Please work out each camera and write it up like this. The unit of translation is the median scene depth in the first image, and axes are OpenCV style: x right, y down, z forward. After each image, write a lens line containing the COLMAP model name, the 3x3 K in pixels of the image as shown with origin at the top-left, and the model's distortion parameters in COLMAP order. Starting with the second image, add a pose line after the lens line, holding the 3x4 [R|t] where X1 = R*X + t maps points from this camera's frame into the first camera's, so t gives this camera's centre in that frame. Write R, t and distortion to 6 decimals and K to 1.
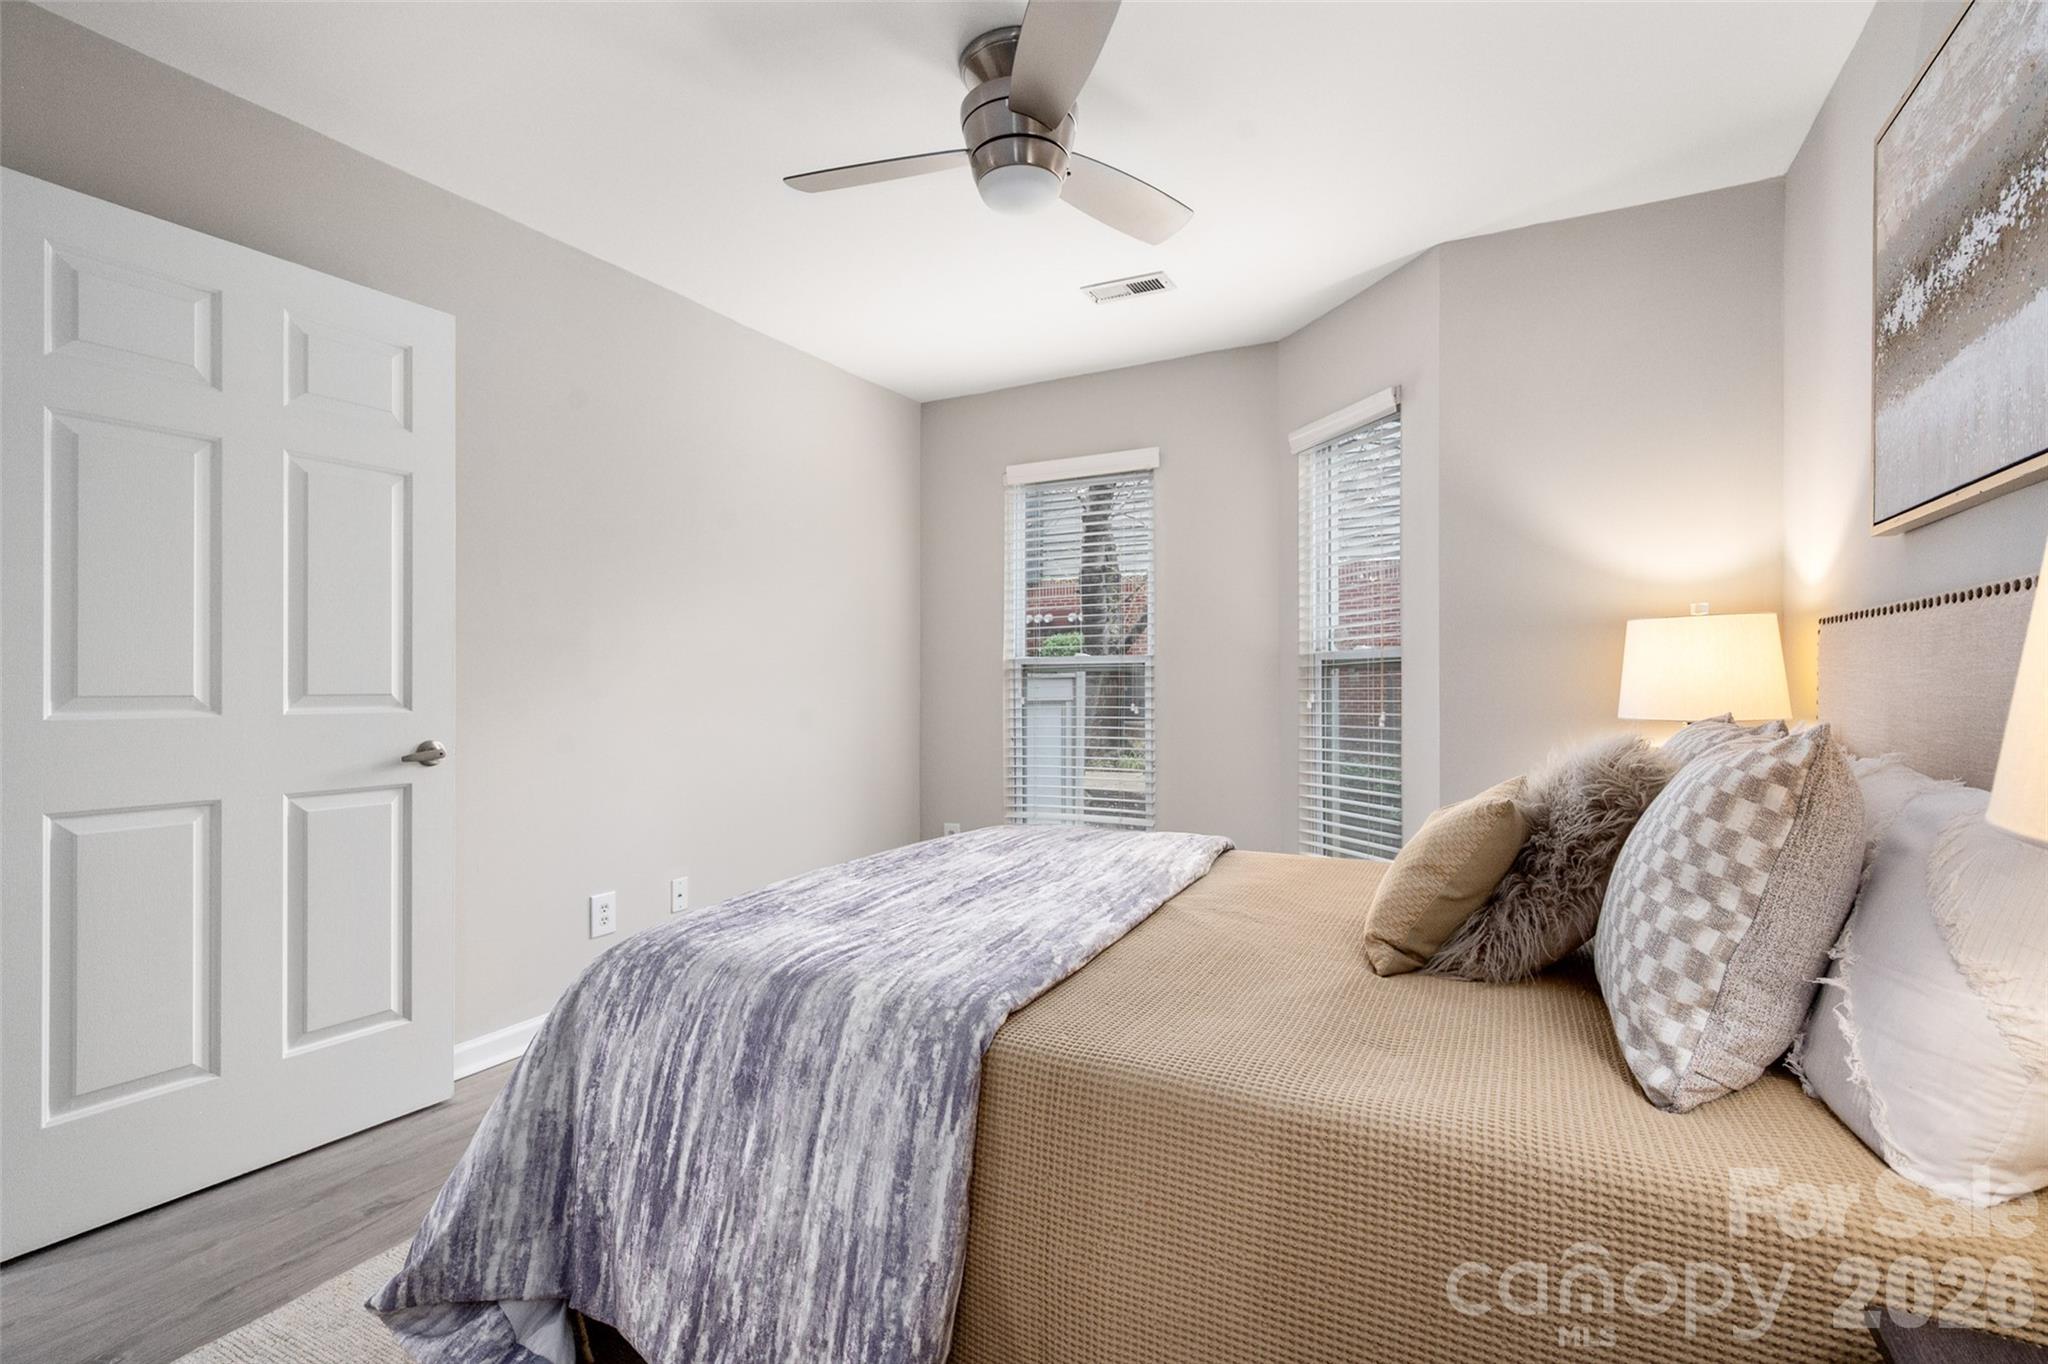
lens RADIAL K [[924.5, 0, 1023.1], [0, 924.5, 670.0], [0, 0, 1]] dist [-0.000446, -0.000488]
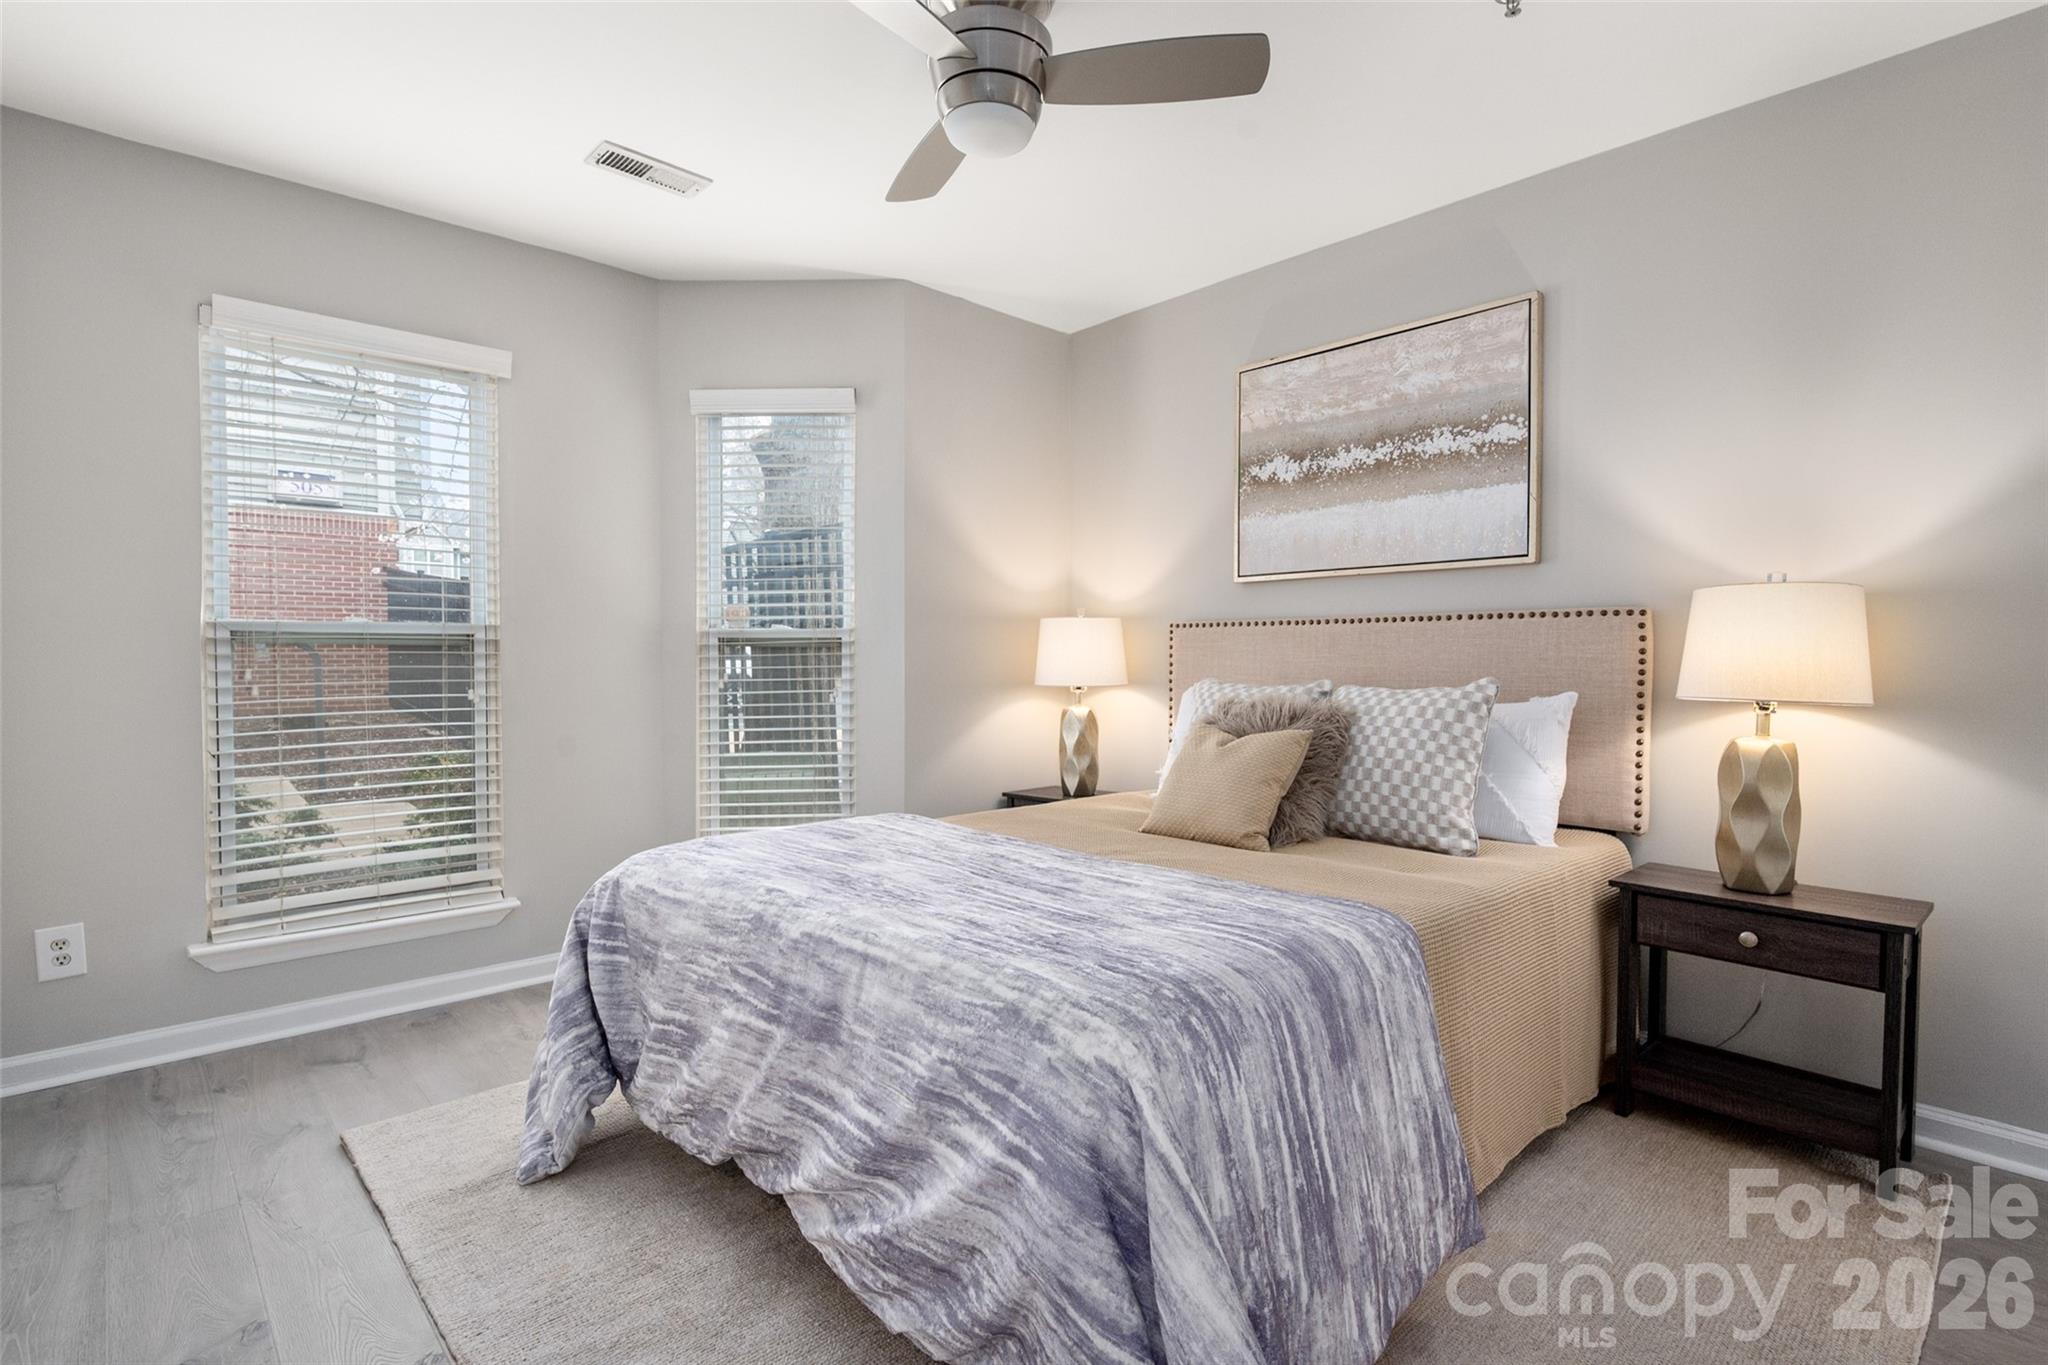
lens RADIAL K [[1041.4, 0, 955.0], [0, 1041.4, 666.1], [0, 0, 1]] dist [0.014185, -0.000120]
pose [[0.324407, -0.006003, 0.945899, -1.444458], [-0.011082, 0.999887, 0.010146, 0.011296], [-0.945853, -0.013774, 0.324304, 0.973222]]
